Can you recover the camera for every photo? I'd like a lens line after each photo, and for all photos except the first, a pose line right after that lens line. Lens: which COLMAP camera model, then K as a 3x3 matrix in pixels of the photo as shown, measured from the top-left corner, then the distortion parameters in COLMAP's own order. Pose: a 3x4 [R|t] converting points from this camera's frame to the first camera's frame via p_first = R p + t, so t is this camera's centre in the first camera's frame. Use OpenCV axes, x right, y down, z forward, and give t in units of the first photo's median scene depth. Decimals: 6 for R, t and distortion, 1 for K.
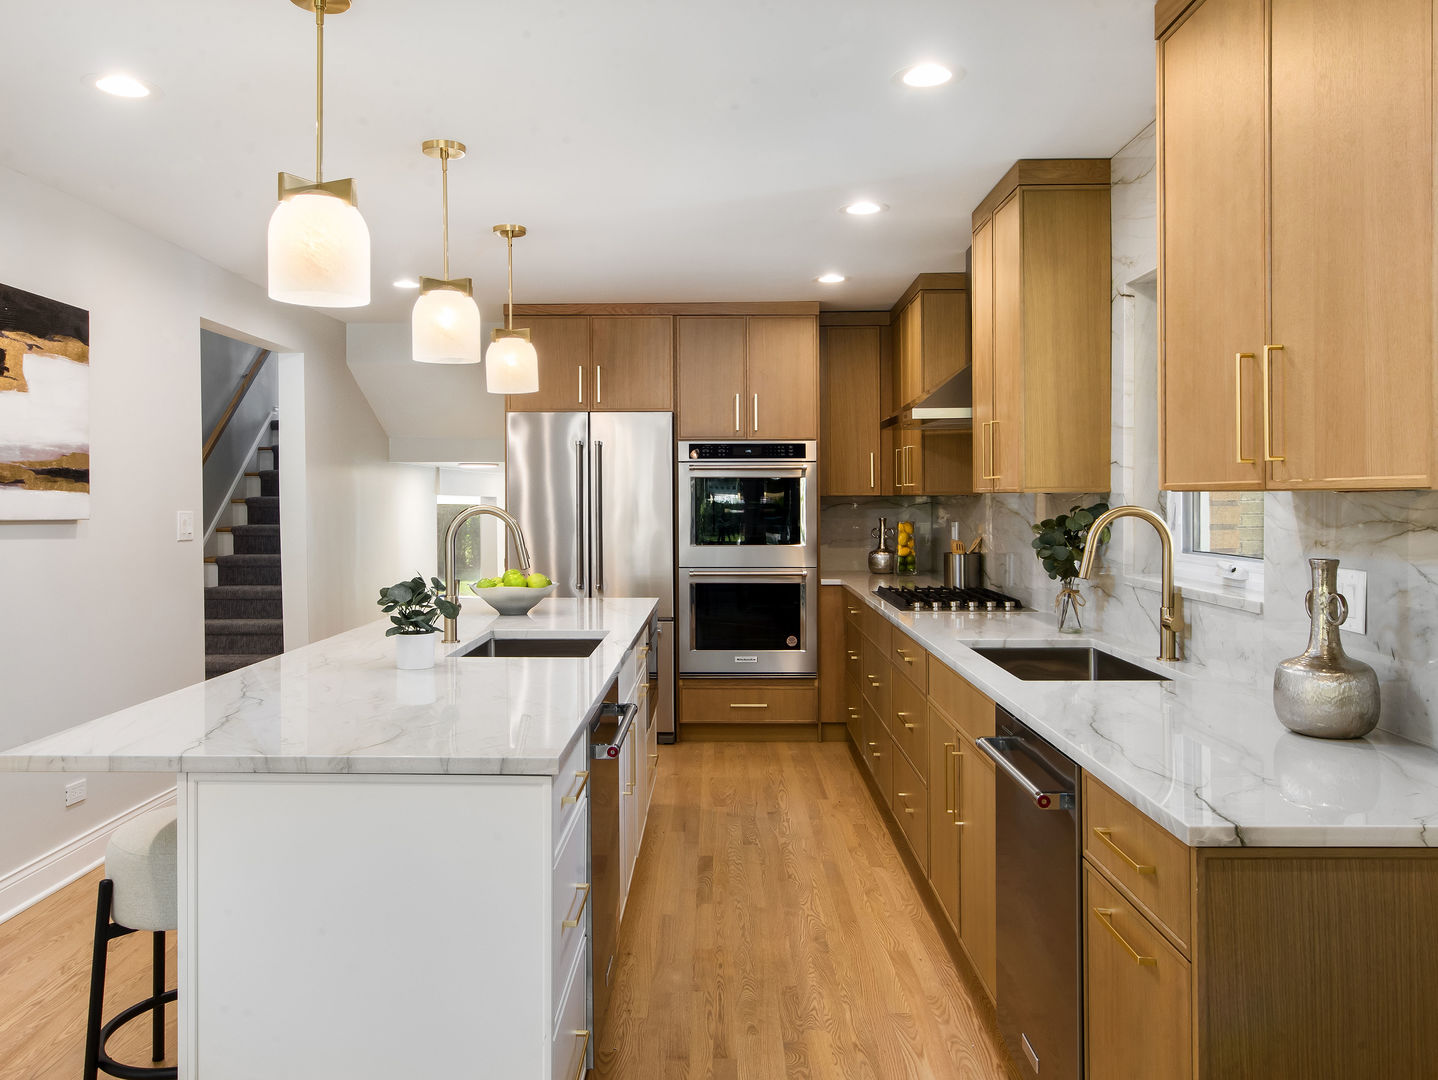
lens RADIAL K [[1099.3, 0, 716.7], [0, 1099.3, 499.9], [0, 0, 1]] dist [0.073503, -0.002562]
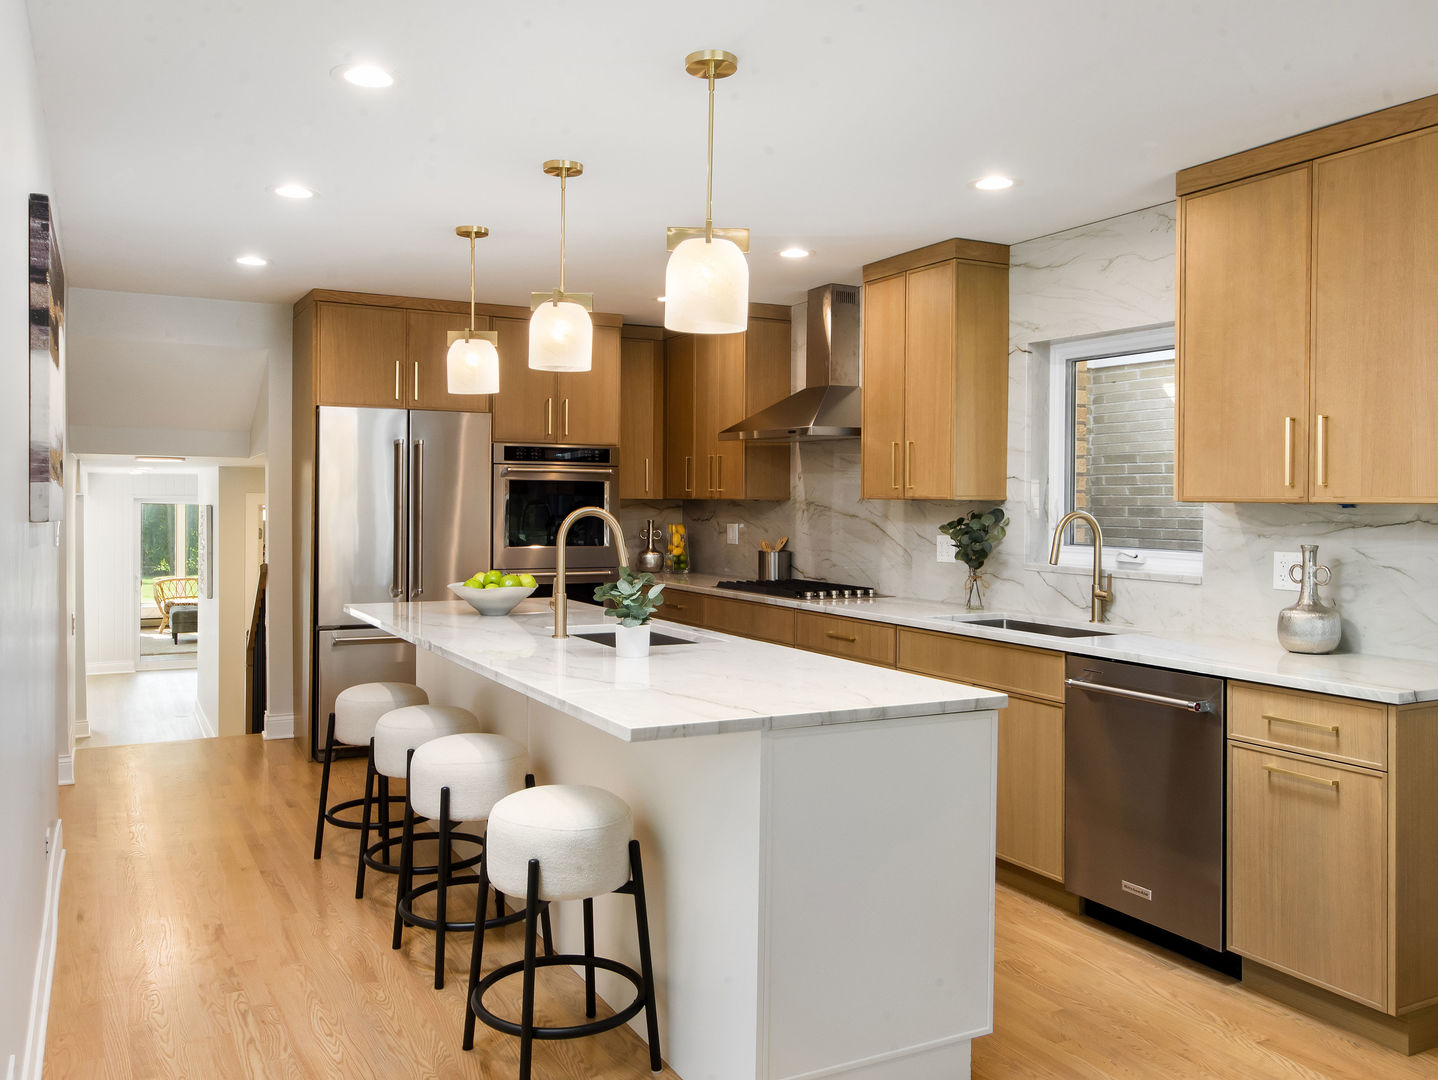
lens RADIAL K [[1159.2, 0, 719.0], [0, 1159.2, 540.0], [0, 0, 1]] dist [0.003488, 0.005005]
pose [[0.878037, -0.006930, 0.478543, -0.490792], [-0.008824, 0.999491, 0.030665, 0.000558], [-0.478512, -0.031148, 0.877529, -0.031750]]
